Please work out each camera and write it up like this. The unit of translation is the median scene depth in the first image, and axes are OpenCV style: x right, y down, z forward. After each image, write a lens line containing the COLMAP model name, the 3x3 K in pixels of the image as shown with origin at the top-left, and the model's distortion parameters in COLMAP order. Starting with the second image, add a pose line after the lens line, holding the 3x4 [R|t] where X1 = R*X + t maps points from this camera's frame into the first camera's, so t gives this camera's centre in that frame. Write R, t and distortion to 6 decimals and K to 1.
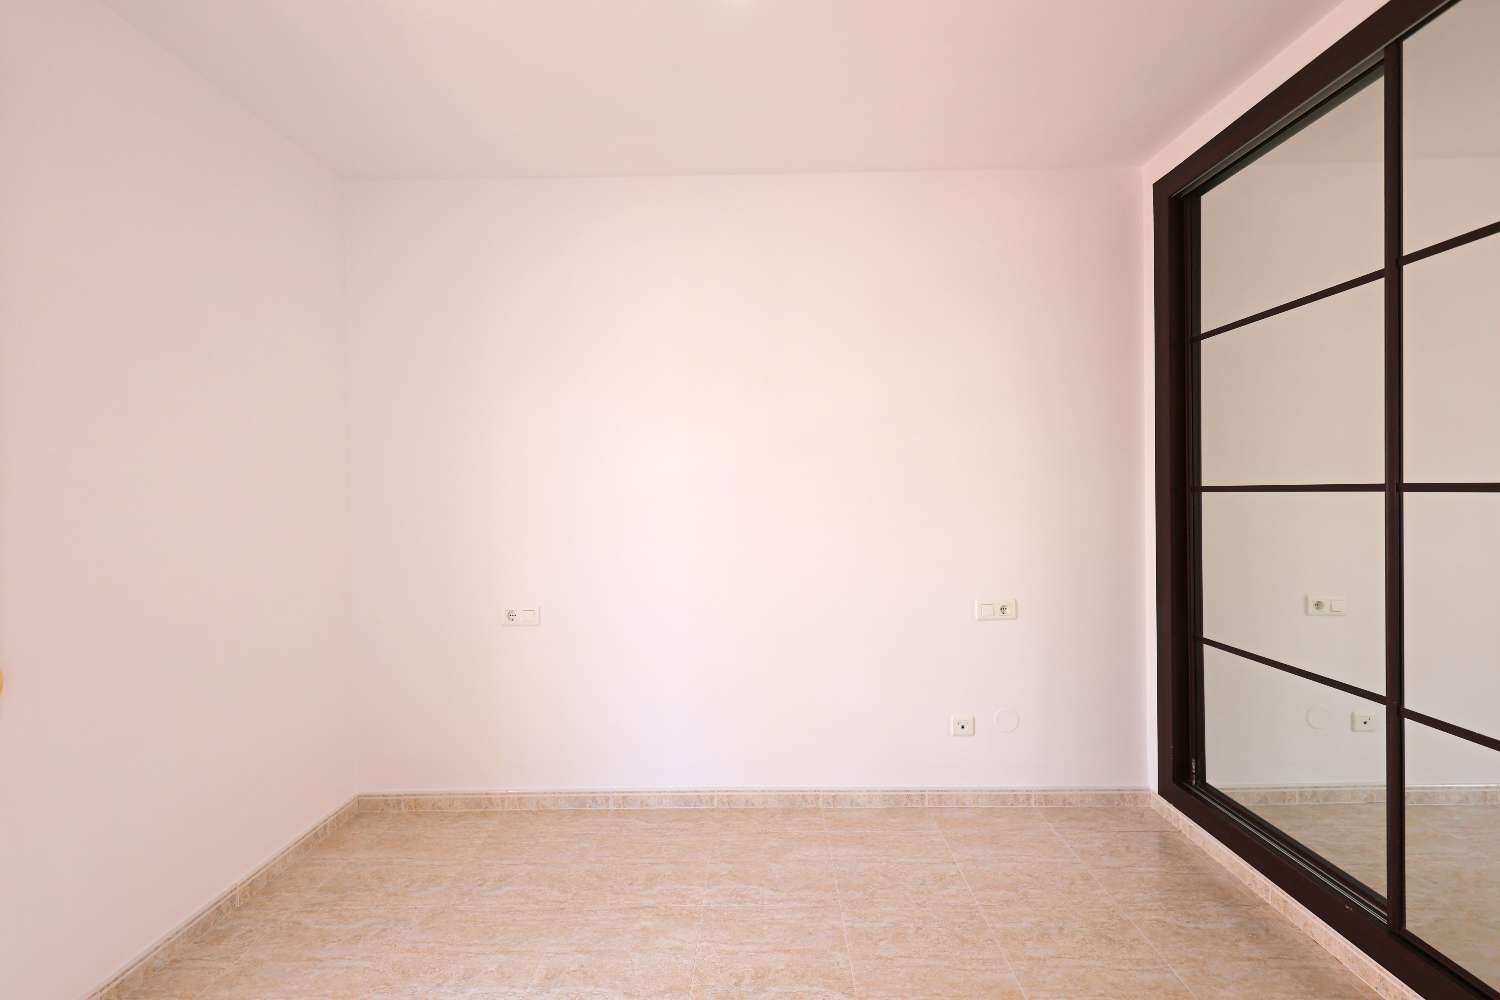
lens RADIAL K [[649.6, 0, 755.4], [0, 649.6, 495.7], [0, 0, 1]] dist [0.003047, -0.000289]
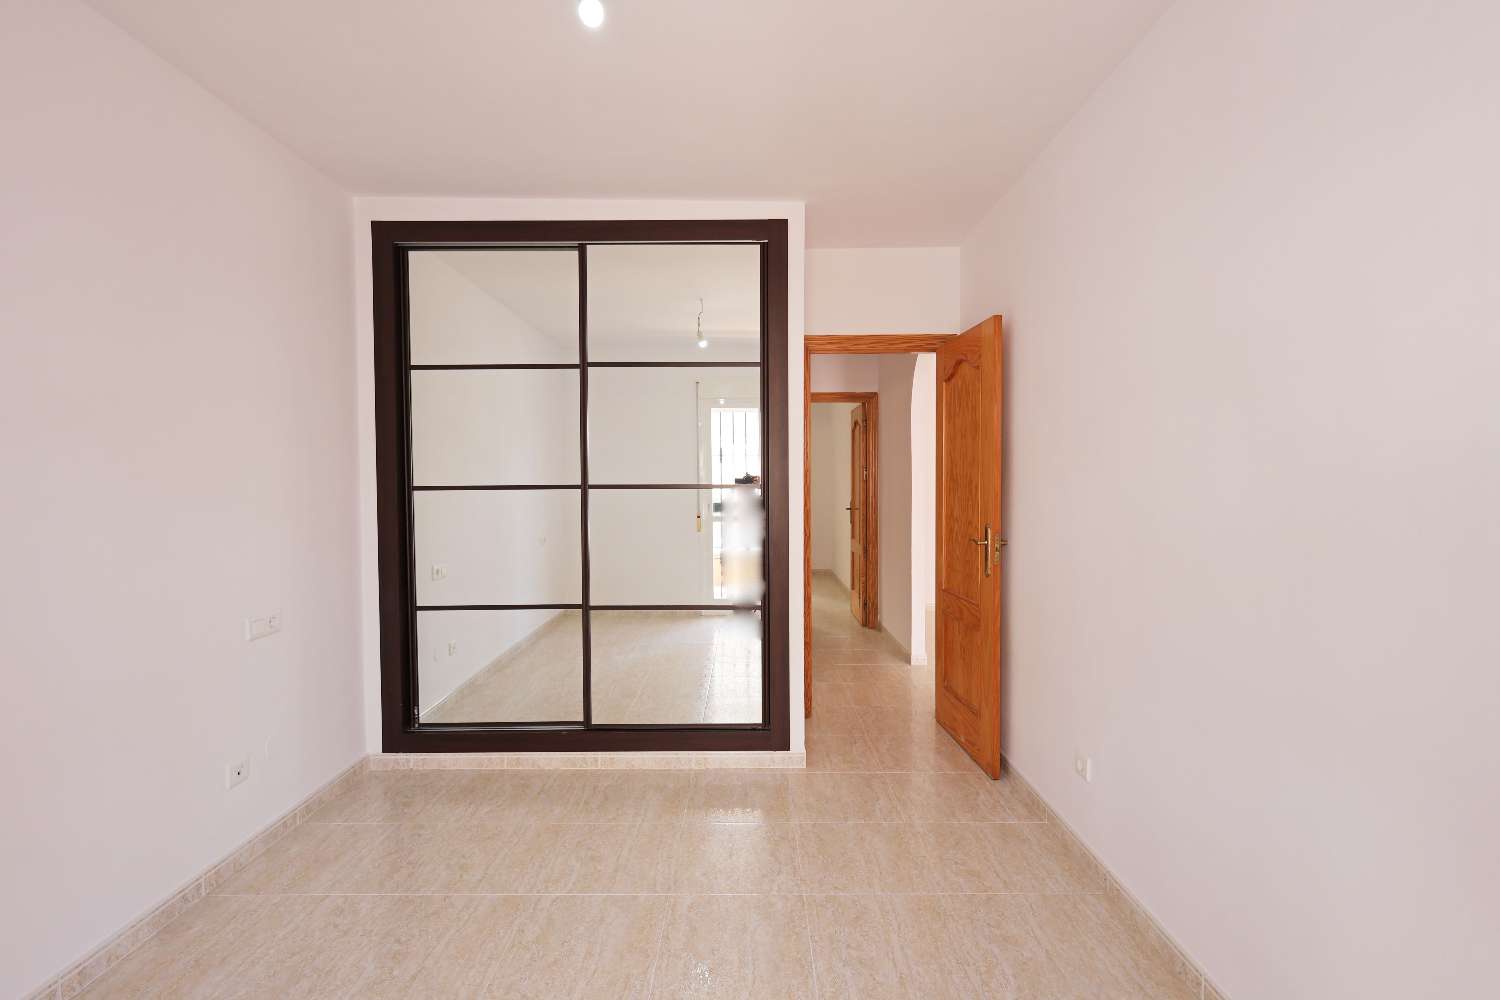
lens RADIAL K [[649.6, 0, 755.4], [0, 649.6, 495.7], [0, 0, 1]] dist [0.003047, -0.000289]
pose [[-0.022043, -0.011553, 0.999690, -0.562092], [0.012862, 0.999847, 0.011838, -0.001811], [-0.999674, 0.013119, -0.021891, 0.373322]]
